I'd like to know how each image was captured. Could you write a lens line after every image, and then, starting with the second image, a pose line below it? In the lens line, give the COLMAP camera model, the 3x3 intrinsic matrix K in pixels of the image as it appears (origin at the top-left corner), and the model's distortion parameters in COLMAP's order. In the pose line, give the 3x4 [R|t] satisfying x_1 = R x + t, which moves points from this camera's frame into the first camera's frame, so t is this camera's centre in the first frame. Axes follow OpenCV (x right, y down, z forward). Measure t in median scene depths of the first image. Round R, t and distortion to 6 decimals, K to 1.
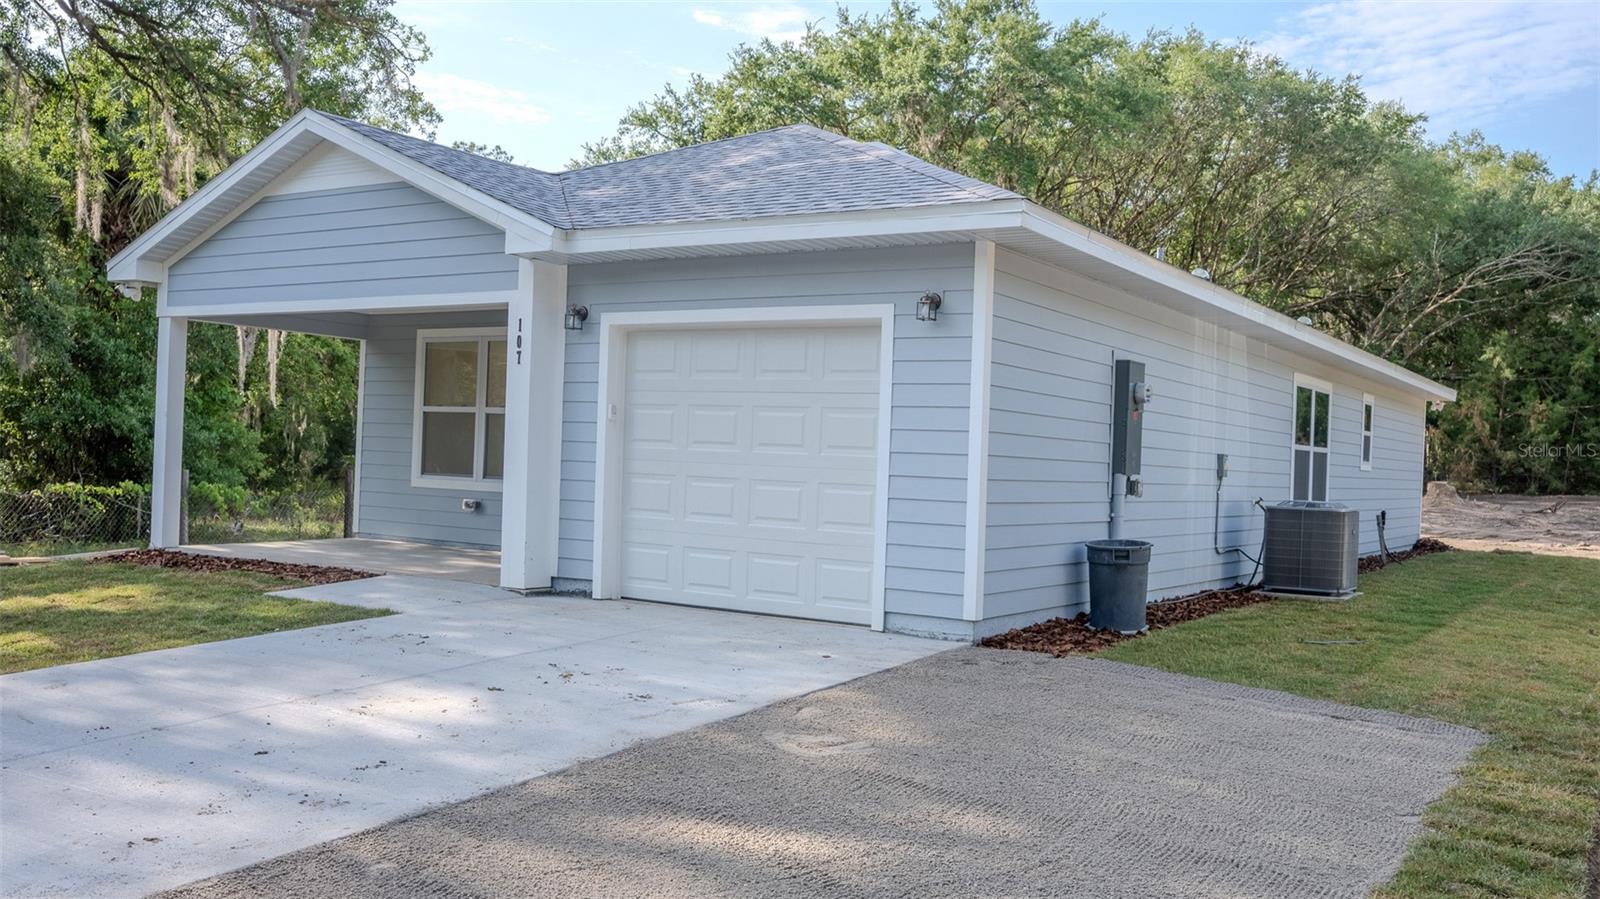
lens RADIAL K [[1406.6, 0, 802.3], [0, 1406.6, 480.4], [0, 0, 1]] dist [-0.066762, -0.001080]
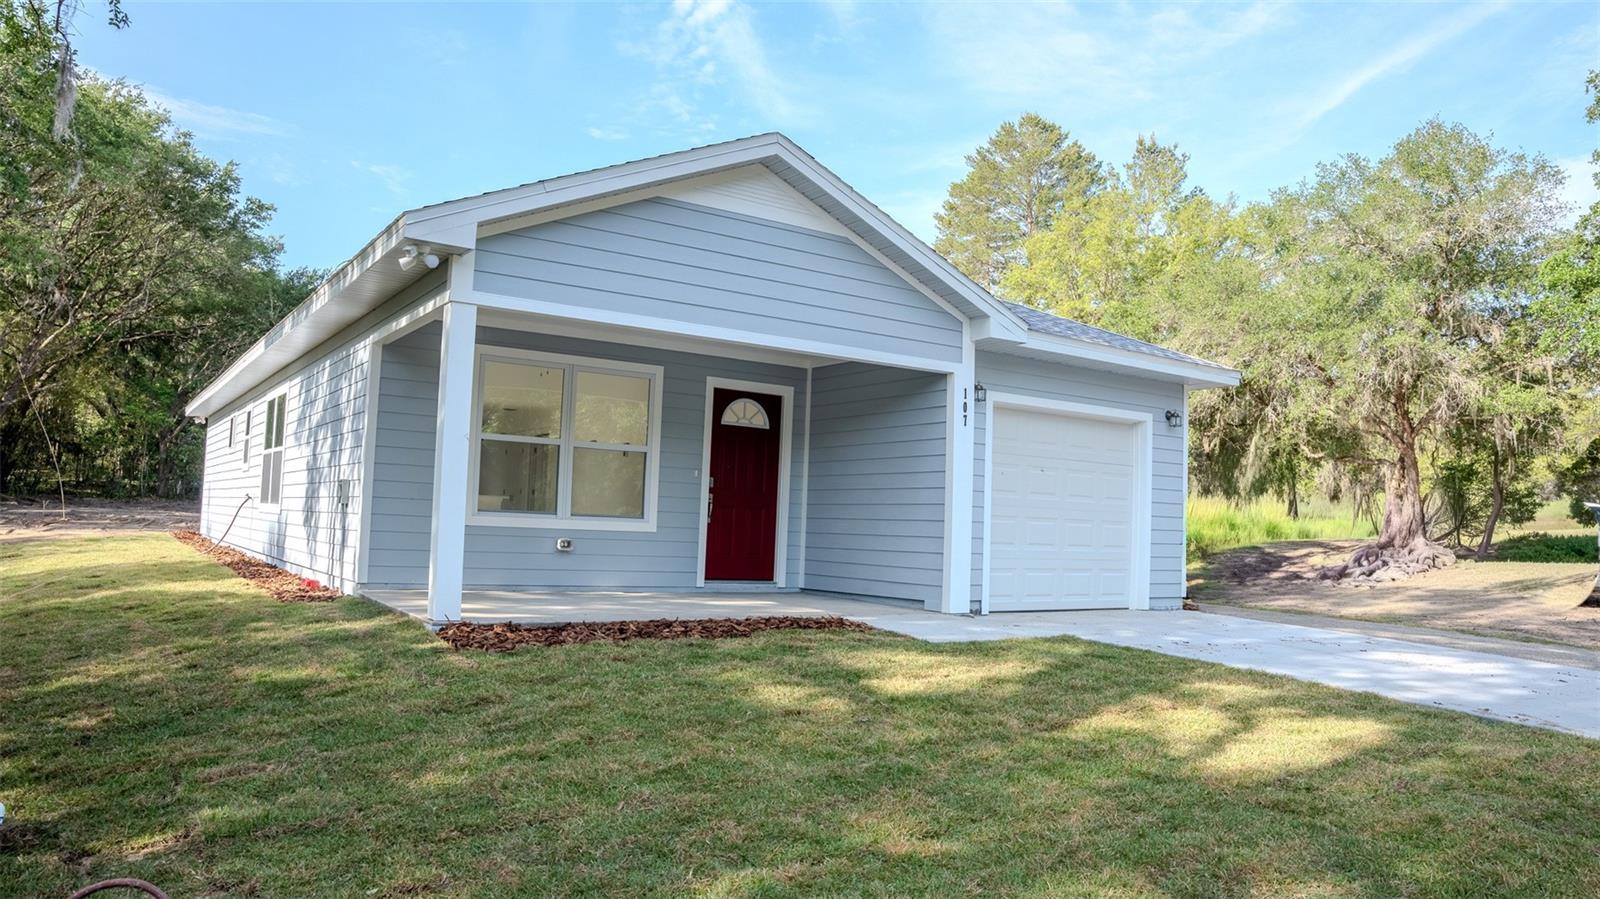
lens RADIAL K [[1110.1, 0, 806.9], [0, 1110.1, 443.0], [0, 0, 1]] dist [-0.157662, 0.084980]
pose [[0.391748, 0.044881, 0.918977, -1.127354], [-0.007644, 0.998934, -0.045527, -0.023957], [-0.920041, 0.010810, 0.391673, 0.753086]]
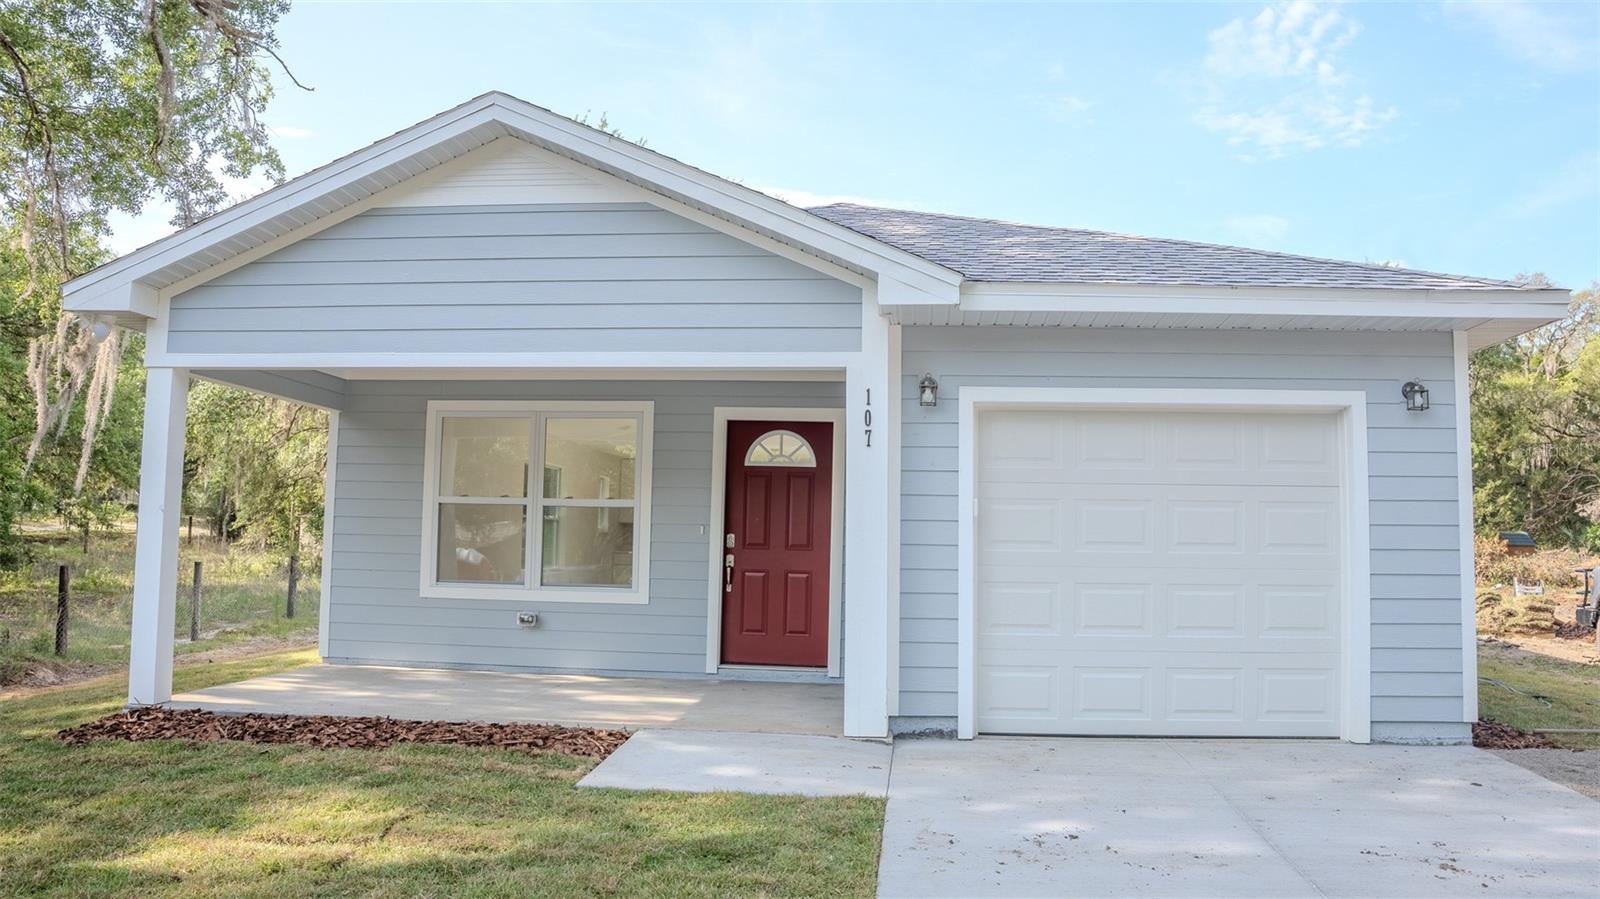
lens RADIAL K [[1137.1, 0, 850.4], [0, 1137.1, 449.9], [0, 0, 1]] dist [-0.145194, 0.091610]
pose [[0.877977, 0.016709, 0.478411, -0.513419], [0.025699, 0.996304, -0.081959, -0.029467], [-0.478012, 0.084252, 0.874303, 0.452228]]
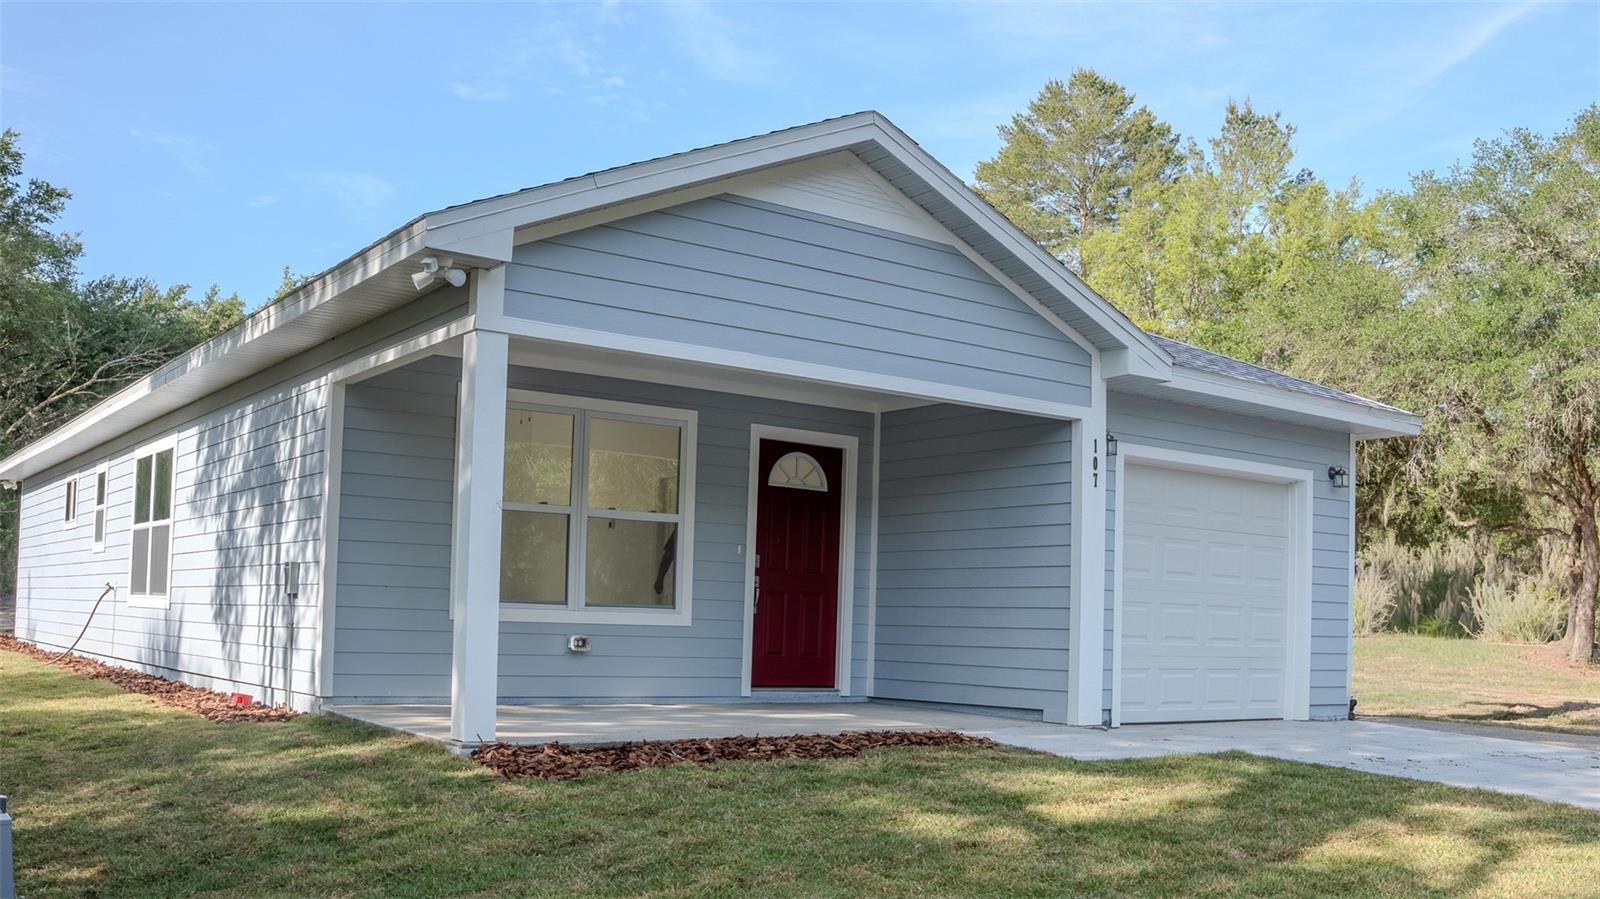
lens RADIAL K [[1486.8, 0, 826.5], [0, 1486.8, 561.7], [0, 0, 1]] dist [-0.171724, 0.130244]
pose [[0.353790, 0.009554, 0.935276, -1.196068], [-0.000700, 0.999950, -0.009950, -0.022723], [-0.935325, 0.002866, 0.353779, 0.817529]]
